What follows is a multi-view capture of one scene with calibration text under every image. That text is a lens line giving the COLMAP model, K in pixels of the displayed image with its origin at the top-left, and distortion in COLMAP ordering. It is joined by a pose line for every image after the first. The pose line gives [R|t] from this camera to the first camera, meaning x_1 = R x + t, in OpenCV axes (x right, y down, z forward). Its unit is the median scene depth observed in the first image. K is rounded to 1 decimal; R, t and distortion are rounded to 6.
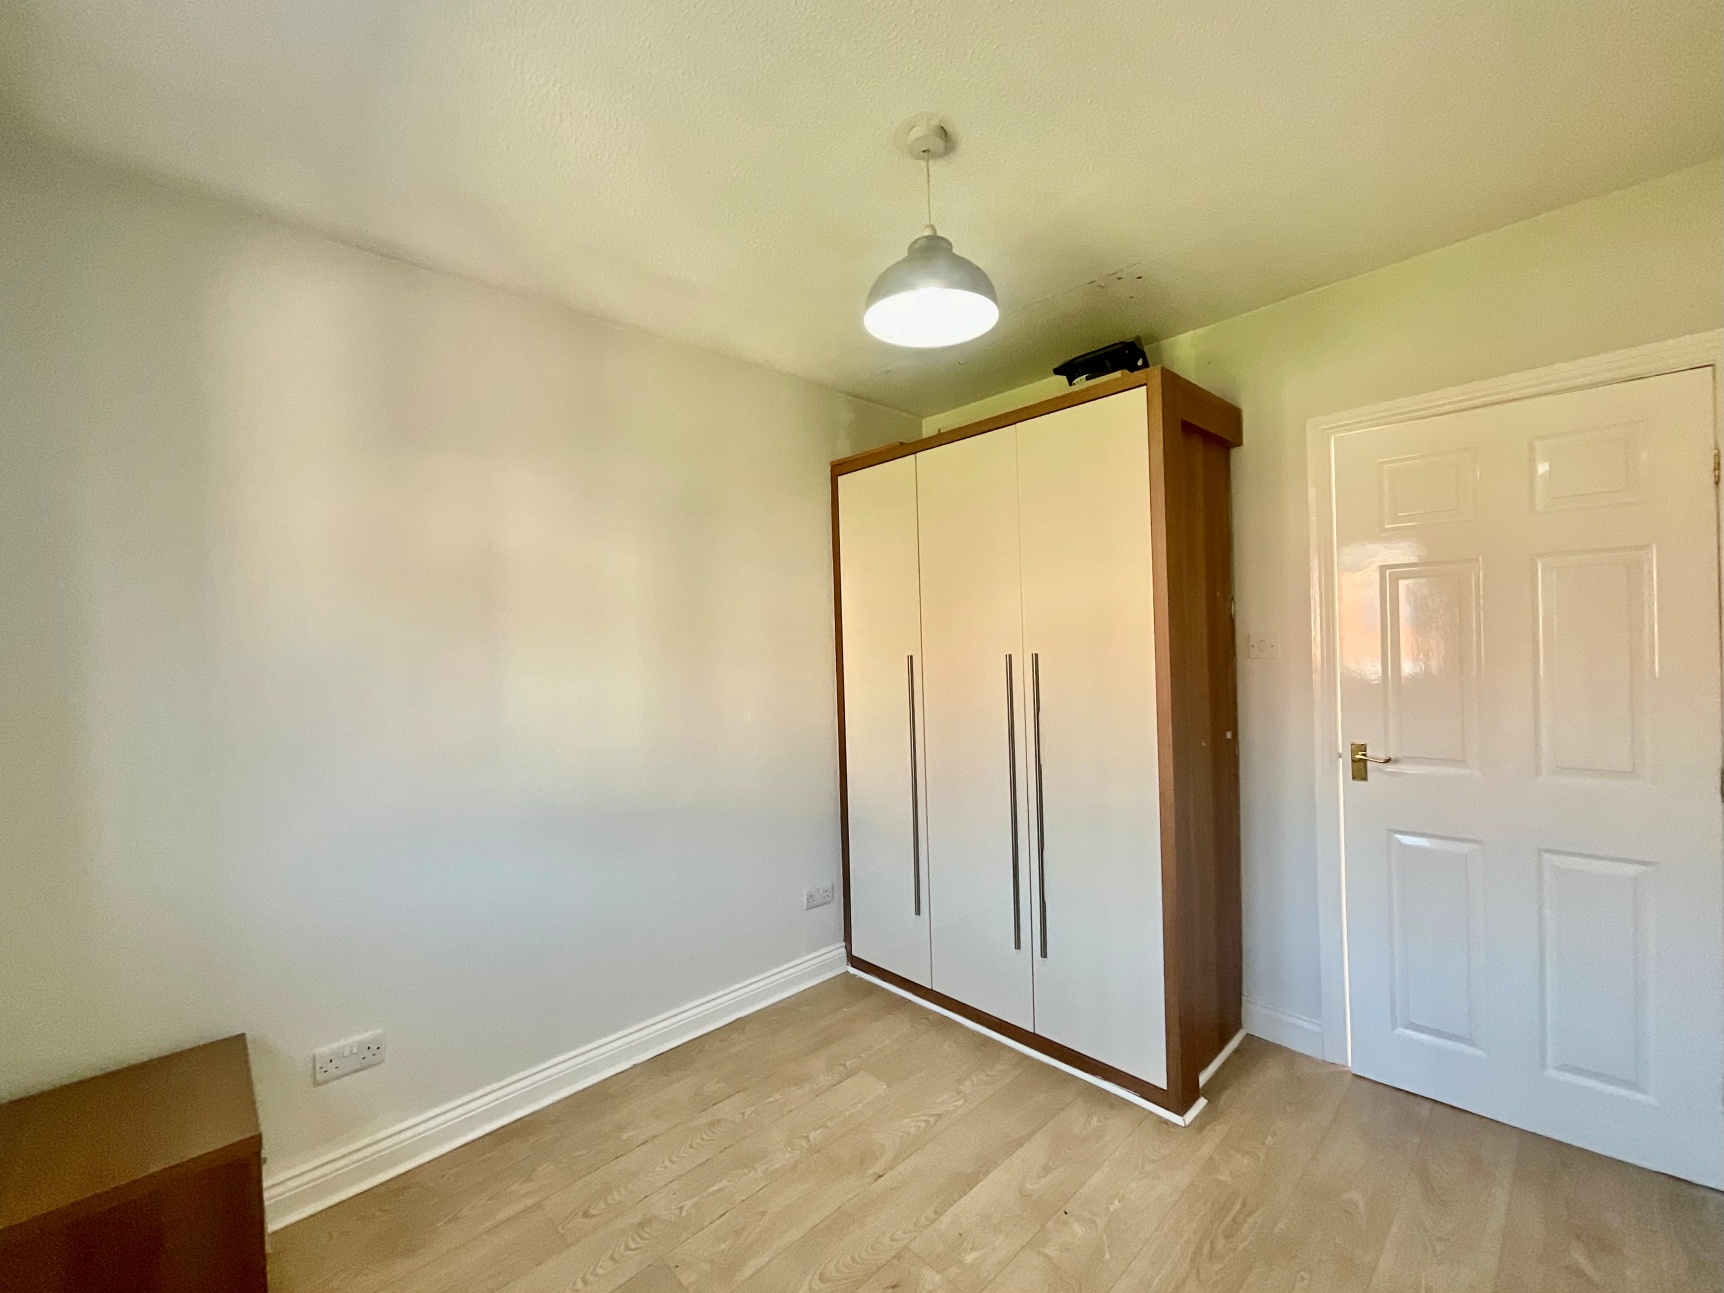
lens RADIAL K [[712.5, 0, 864.8], [0, 712.5, 654.2], [0, 0, 1]] dist [-0.000235, 0.000184]
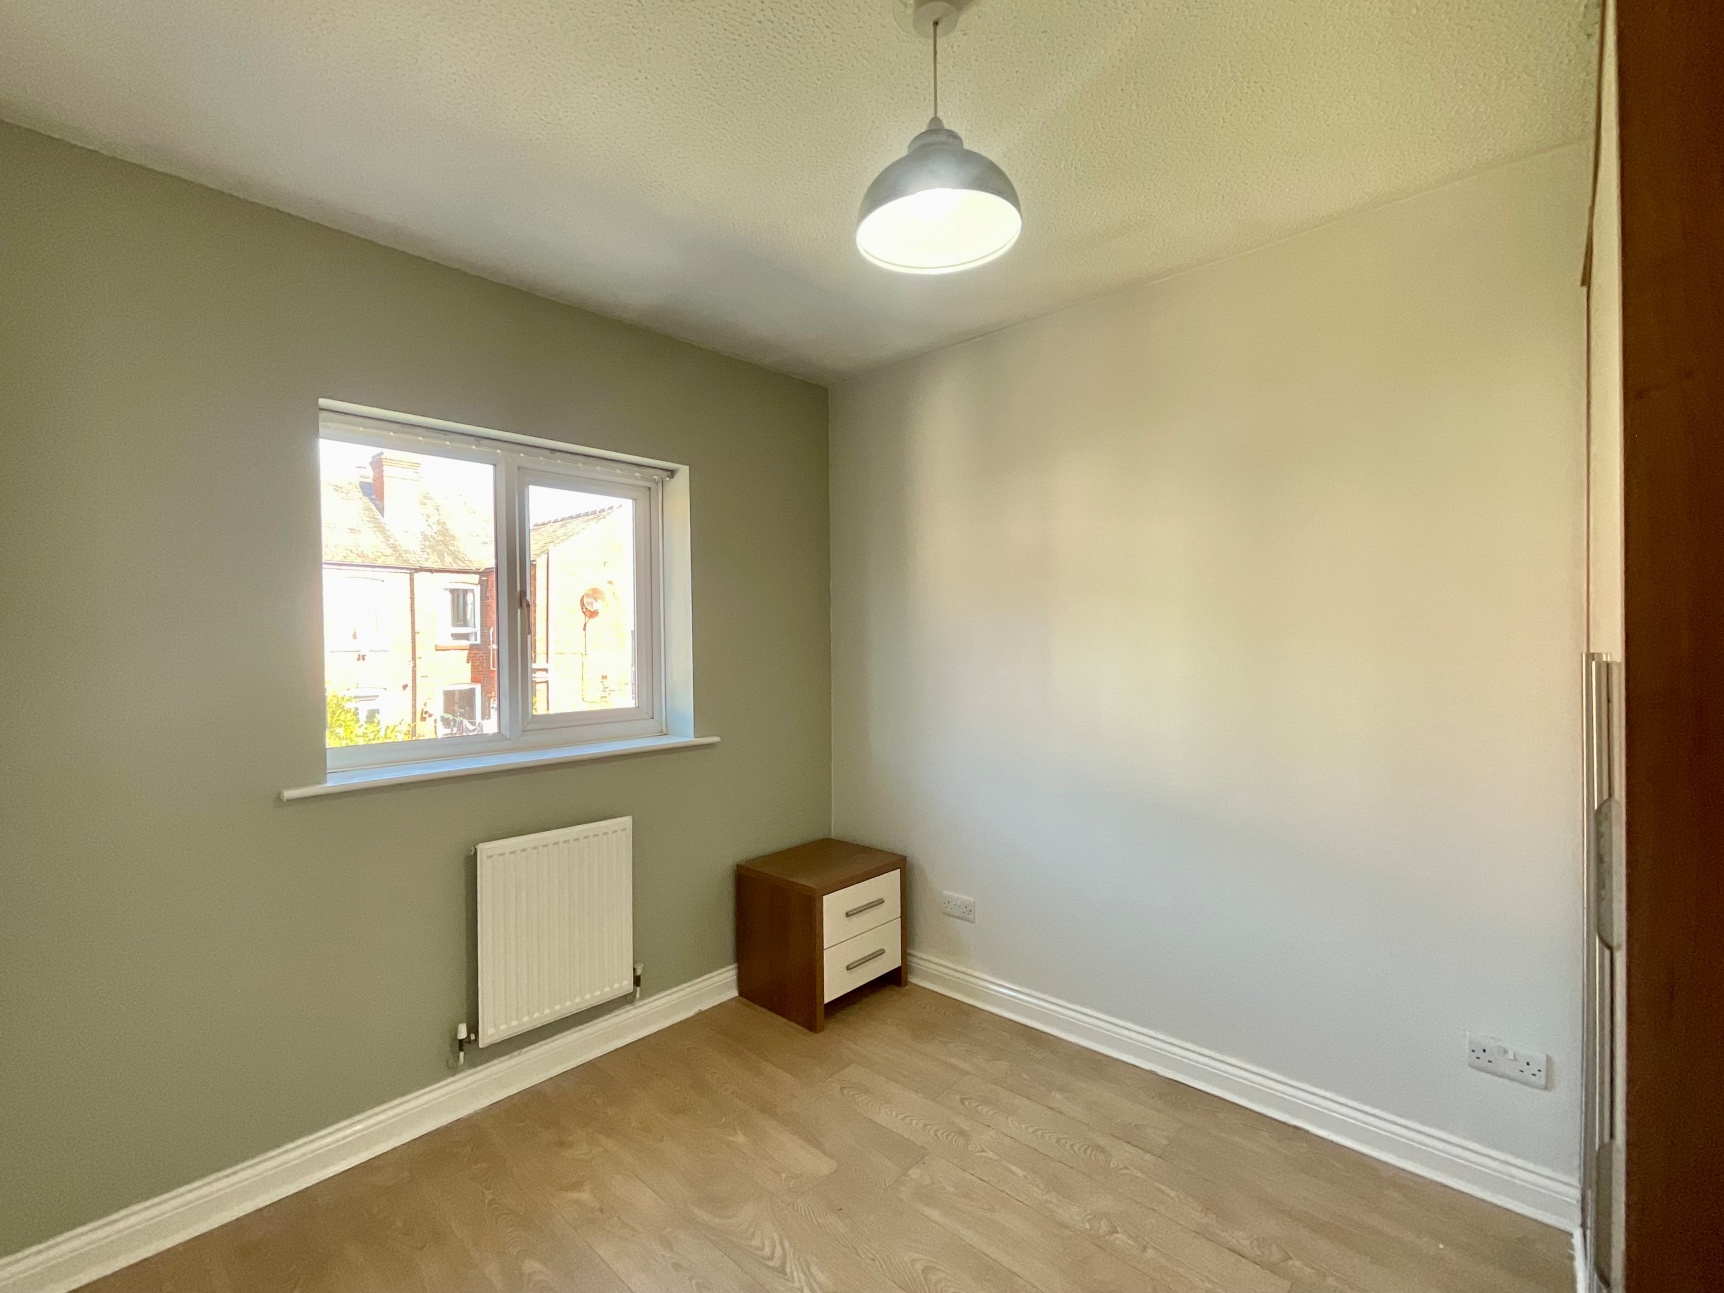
lens RADIAL K [[754.8, 0, 862.0], [0, 754.8, 646.5], [0, 0, 1]] dist [-0.001015, 0.000141]
pose [[0.058118, 0.040255, -0.997498, 0.743315], [0.004160, 0.999168, 0.040565, -0.035110], [0.998301, -0.006507, 0.057902, 0.659031]]
